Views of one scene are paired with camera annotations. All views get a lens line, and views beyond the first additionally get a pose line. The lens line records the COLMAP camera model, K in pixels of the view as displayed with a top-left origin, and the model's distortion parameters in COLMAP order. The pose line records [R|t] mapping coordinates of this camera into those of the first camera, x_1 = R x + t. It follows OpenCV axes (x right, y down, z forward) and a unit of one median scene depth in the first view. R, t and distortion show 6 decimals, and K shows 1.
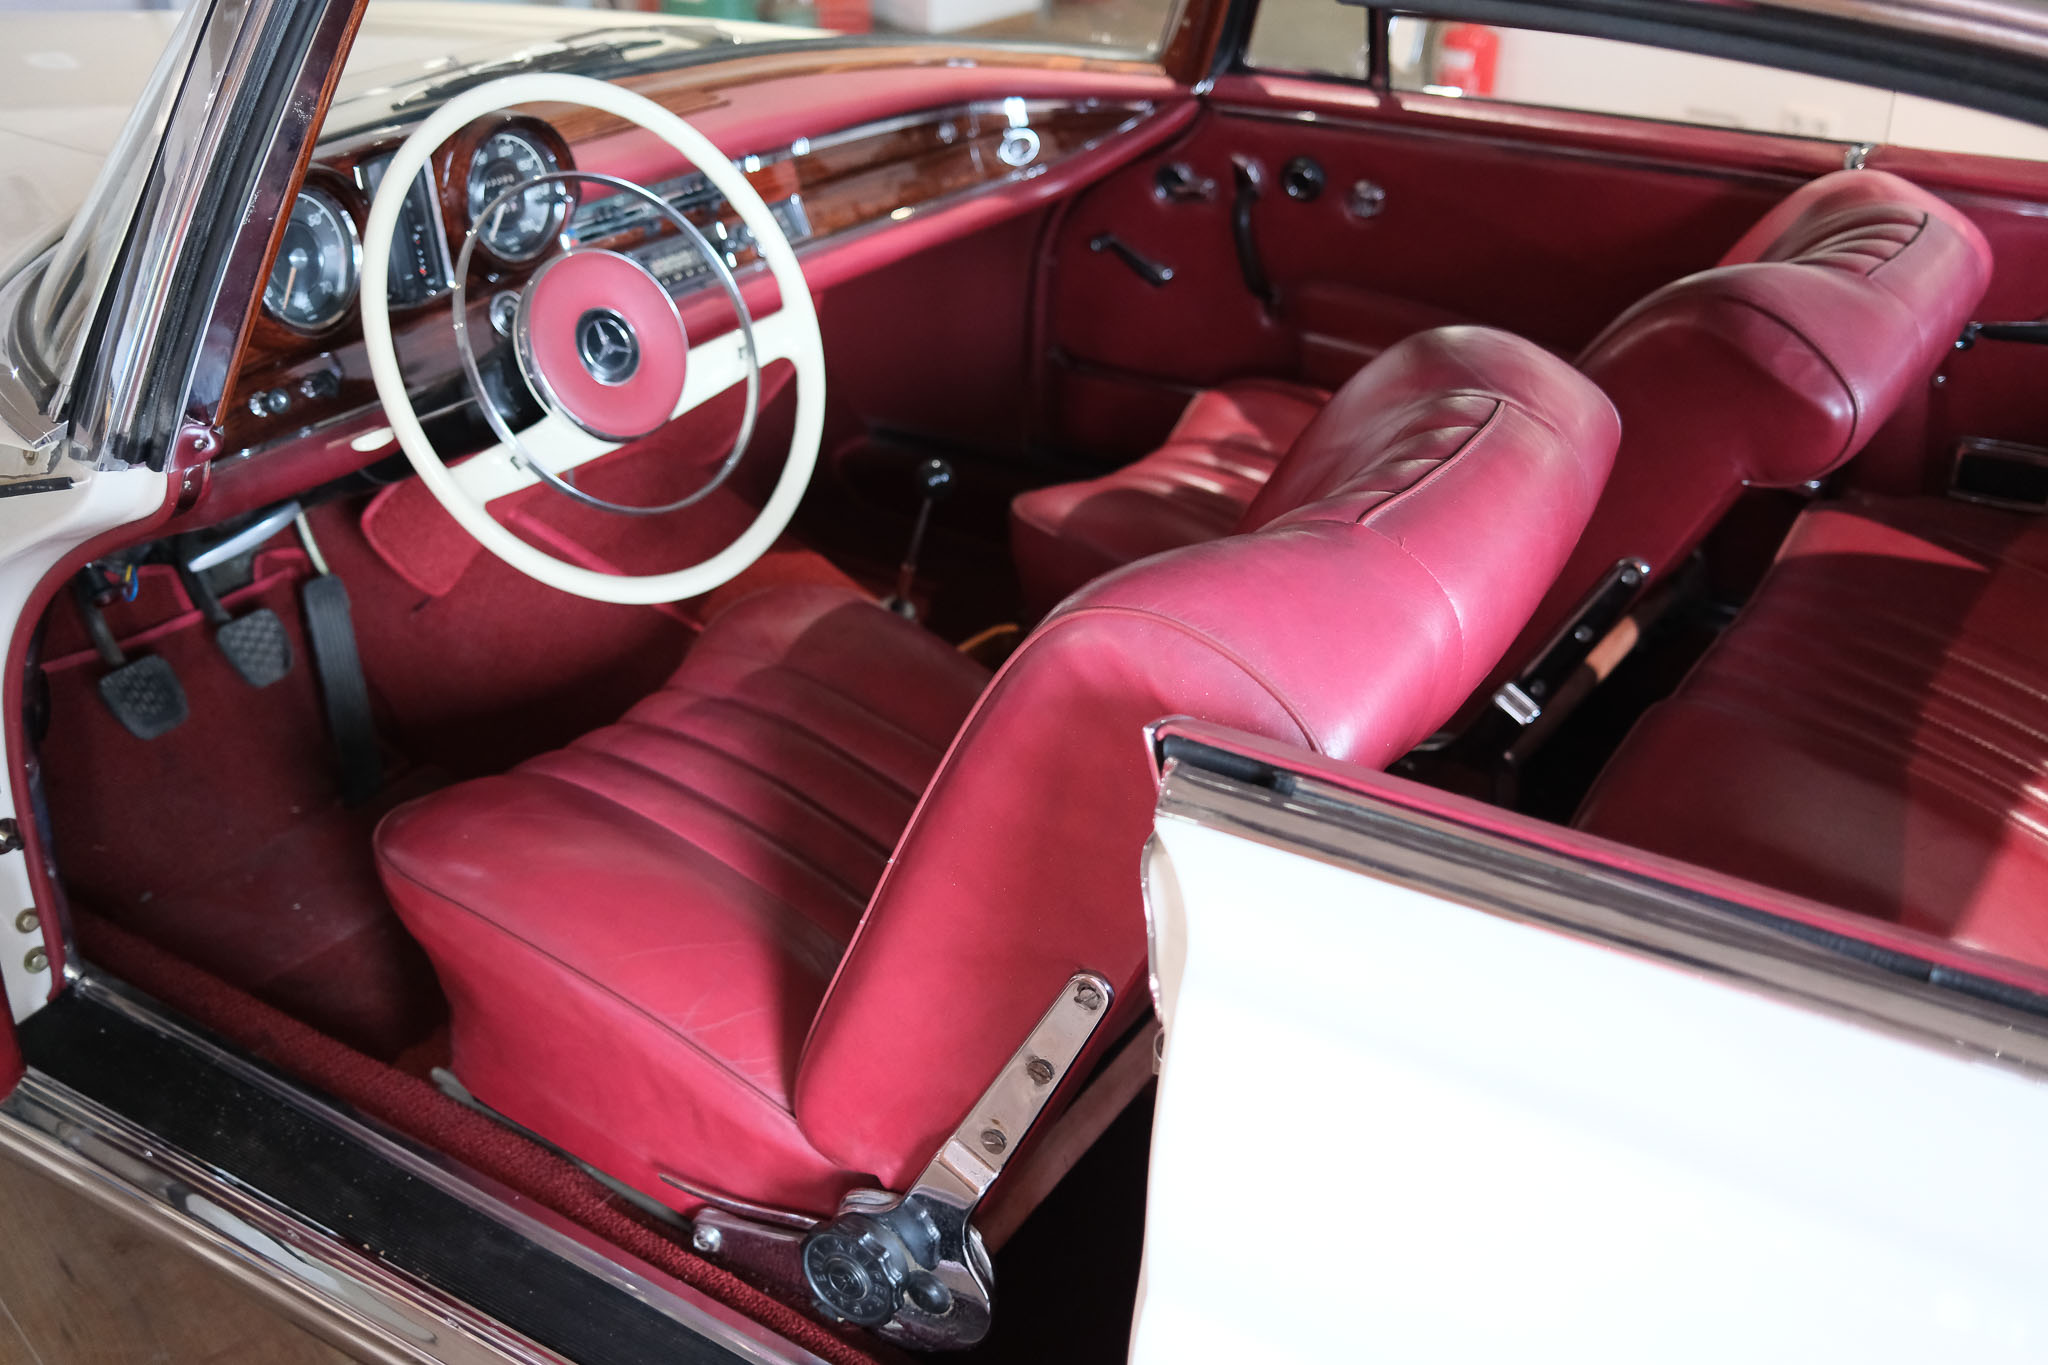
lens RADIAL K [[2033.4, 0, 1012.2], [0, 2033.4, 677.8], [0, 0, 1]] dist [0.004872, 0.000000]
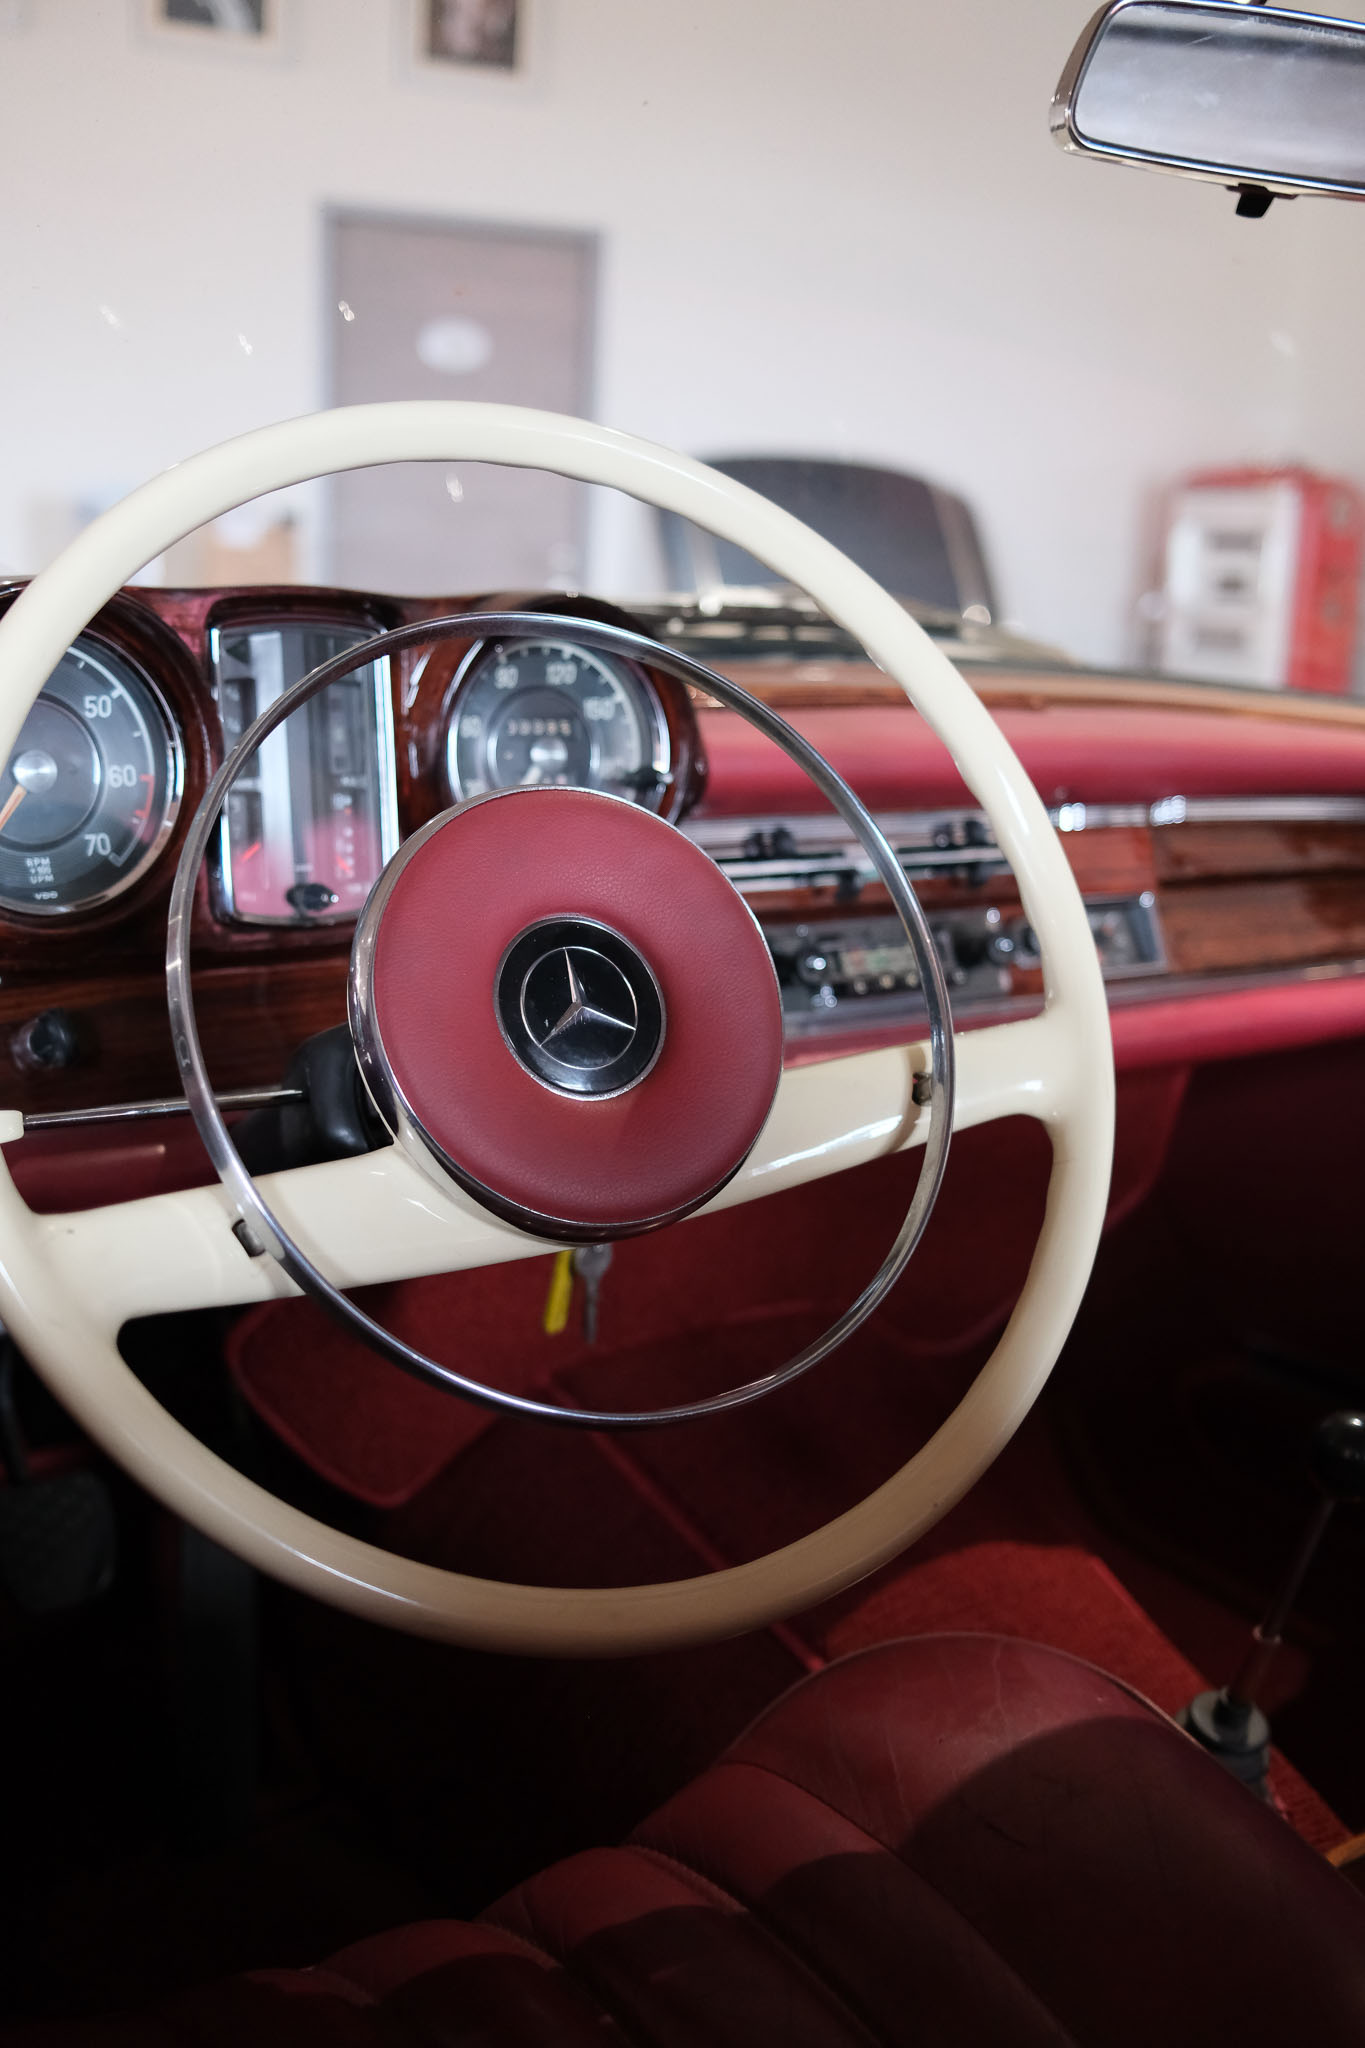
lens RADIAL K [[2033.4, 0, 688.3], [0, 2033.4, 1030.4], [0, 0, 1]] dist [0.004872, 0.000000]
pose [[0.927480, 0.104447, -0.358987, -0.024321], [-0.196232, 0.953292, -0.229627, -0.060474], [0.318235, 0.283419, 0.904655, 0.568948]]
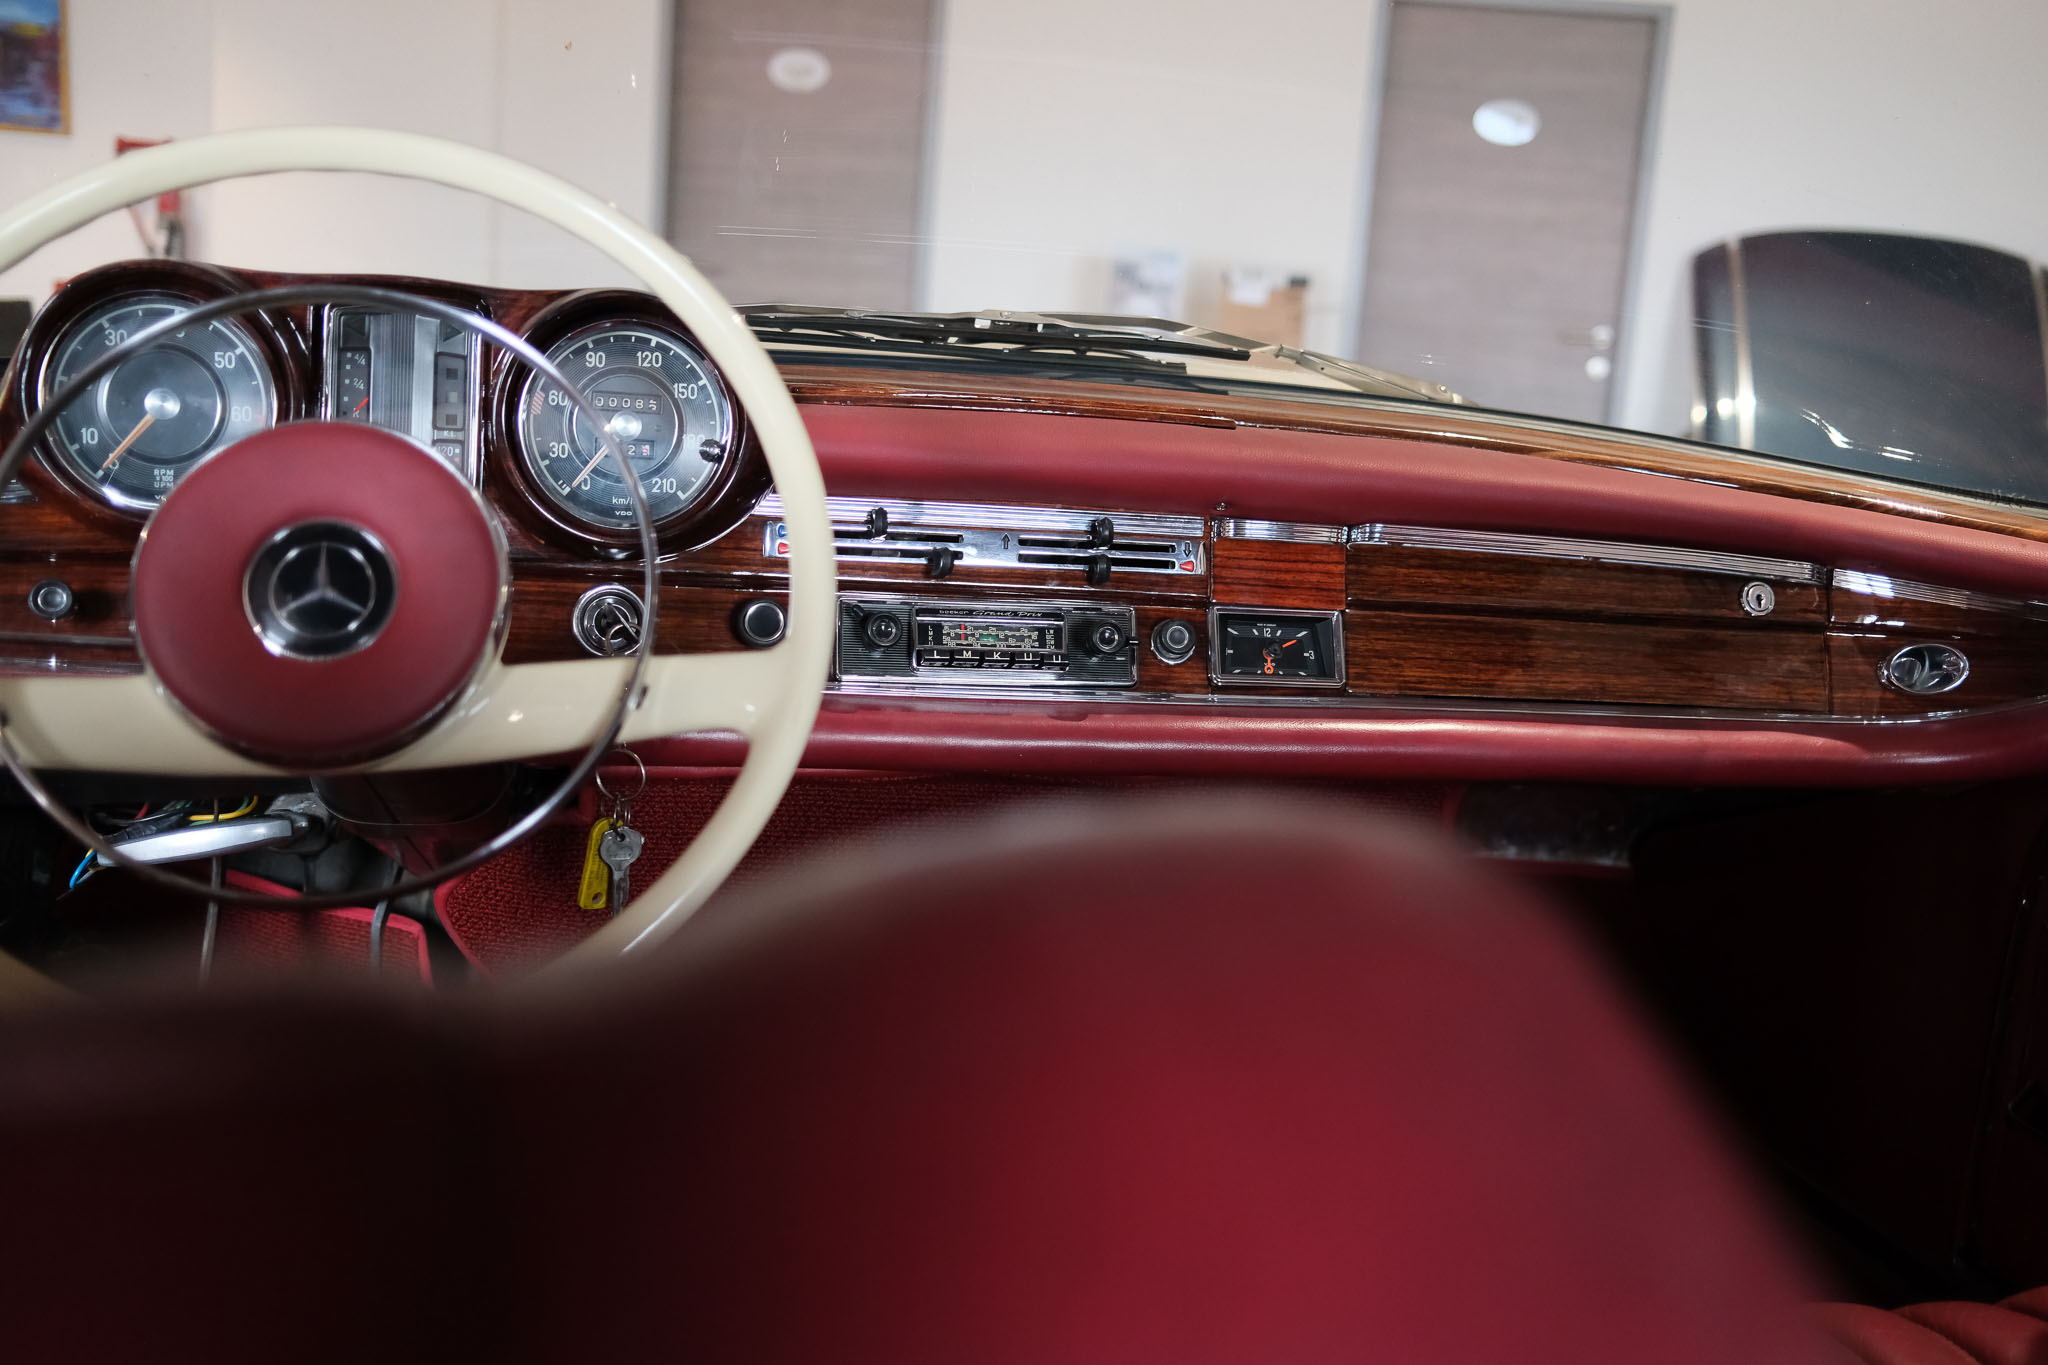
lens RADIAL K [[2033.4, 0, 1030.1], [0, 2033.4, 680.2], [0, 0, 1]] dist [0.004872, 0.000000]
pose [[0.693933, 0.170058, -0.699670, 0.277215], [-0.385095, 0.908712, -0.161070, -0.116096], [0.608407, 0.381211, 0.696074, 0.678865]]
